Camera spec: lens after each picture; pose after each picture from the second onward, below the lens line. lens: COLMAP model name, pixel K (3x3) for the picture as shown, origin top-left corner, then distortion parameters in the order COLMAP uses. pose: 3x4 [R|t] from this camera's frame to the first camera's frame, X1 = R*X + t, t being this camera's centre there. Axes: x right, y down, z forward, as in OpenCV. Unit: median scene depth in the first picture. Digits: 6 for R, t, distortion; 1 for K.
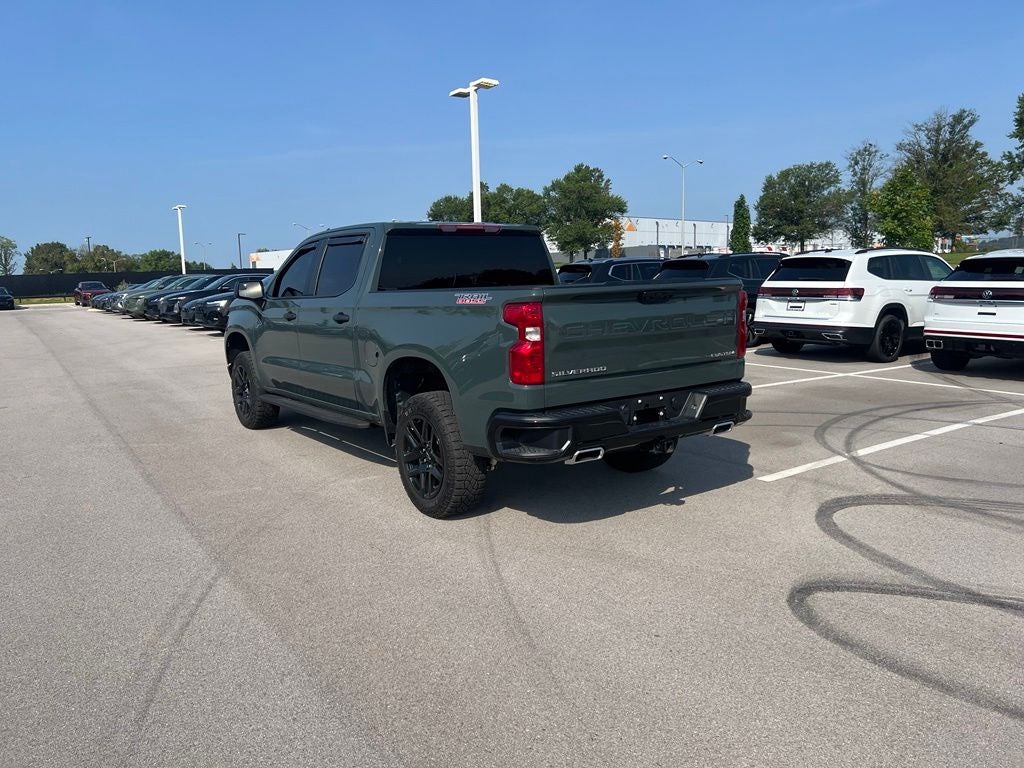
lens RADIAL K [[766.1, 0, 504.2], [0, 766.1, 384.5], [0, 0, 1]] dist [0.056017, -0.065491]
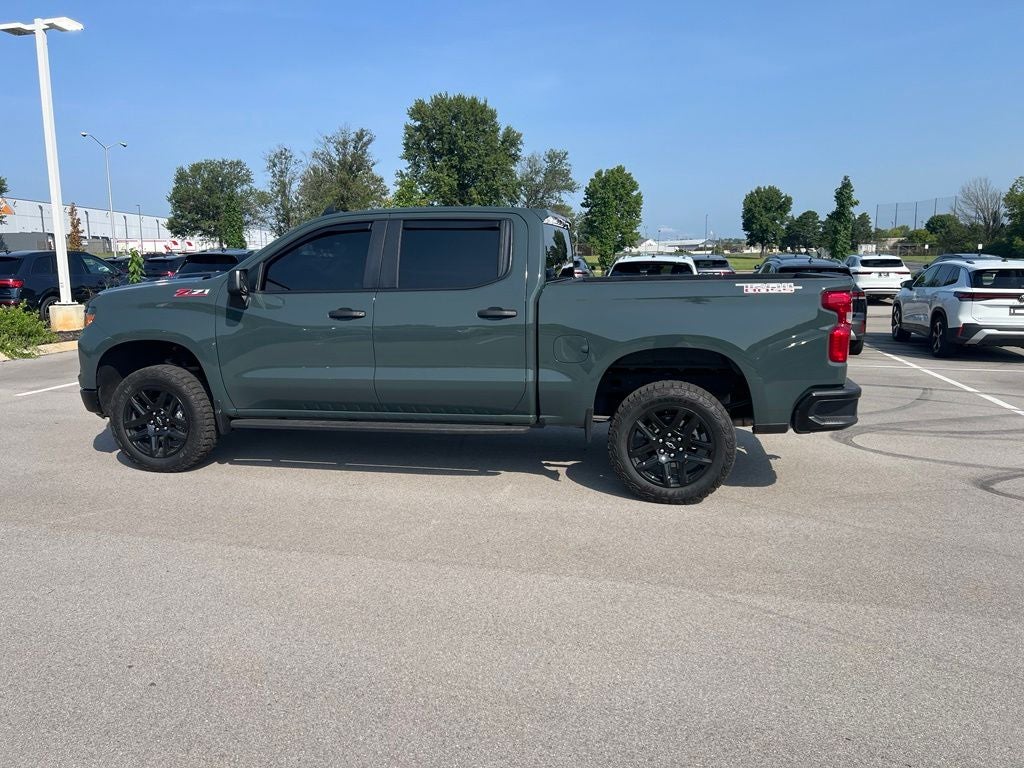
lens RADIAL K [[766.1, 0, 502.9], [0, 766.1, 390.0], [0, 0, 1]] dist [0.056017, -0.065491]
pose [[0.733464, -0.090017, 0.673741, -0.381849], [0.081834, 0.995677, 0.043943, -0.017195], [-0.674784, 0.022904, 0.737660, 0.162371]]
